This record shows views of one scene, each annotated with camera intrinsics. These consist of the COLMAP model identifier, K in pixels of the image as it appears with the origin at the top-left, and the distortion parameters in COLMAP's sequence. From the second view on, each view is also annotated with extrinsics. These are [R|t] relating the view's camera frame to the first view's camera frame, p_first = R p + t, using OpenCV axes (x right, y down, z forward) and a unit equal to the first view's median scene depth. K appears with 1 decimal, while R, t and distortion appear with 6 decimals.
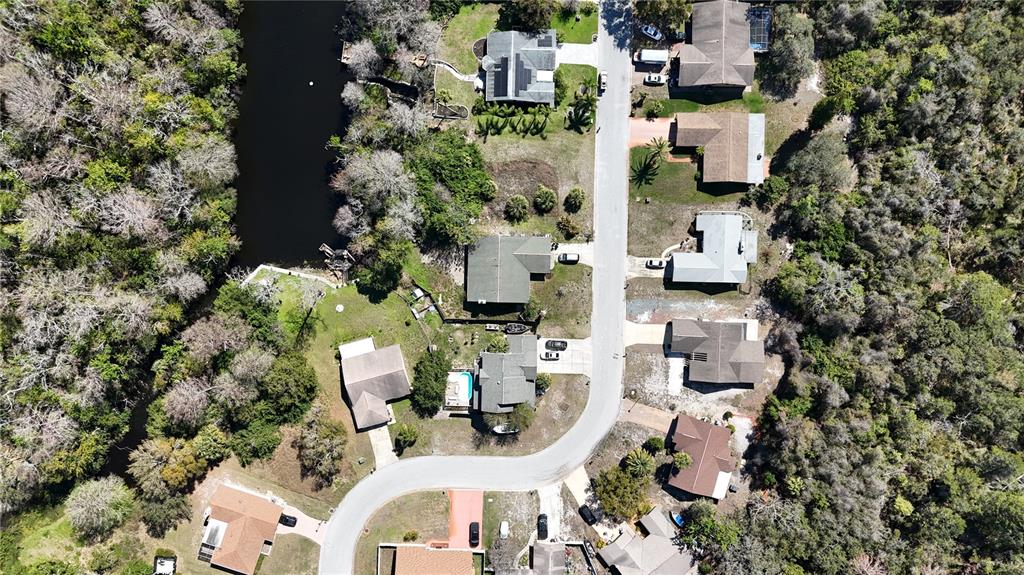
lens RADIAL K [[744.8, 0, 512.0], [0, 744.8, 287.5], [0, 0, 1]] dist [0.087643, -0.101844]
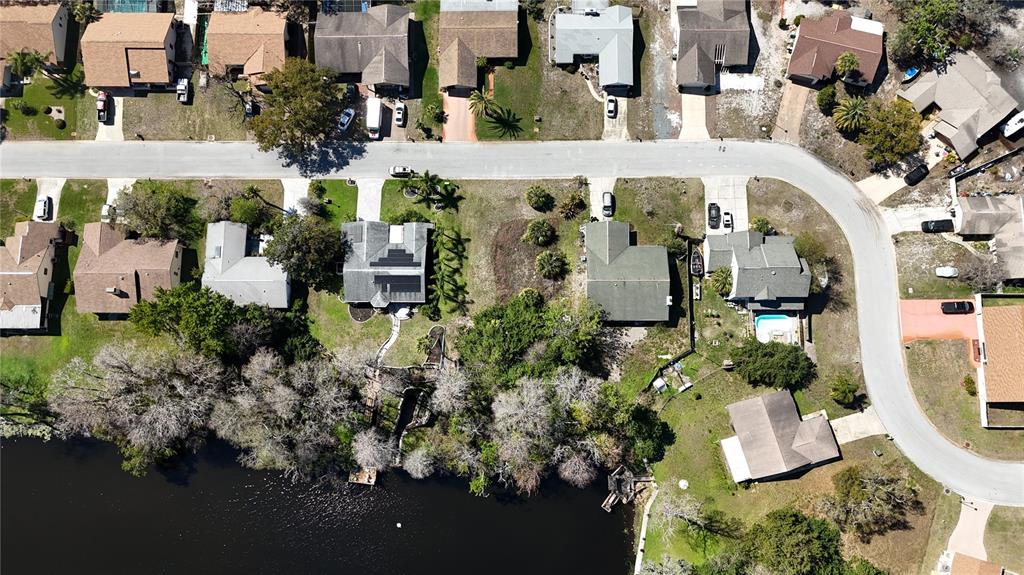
lens RADIAL K [[746.7, 0, 512.8], [0, 746.7, 290.0], [0, 0, 1]] dist [0.070036, -0.059308]
pose [[-0.017352, -0.983725, 0.178839, -0.168819], [0.999657, -0.020574, -0.016178, -0.136028], [0.019594, 0.178497, 0.983745, 0.181526]]
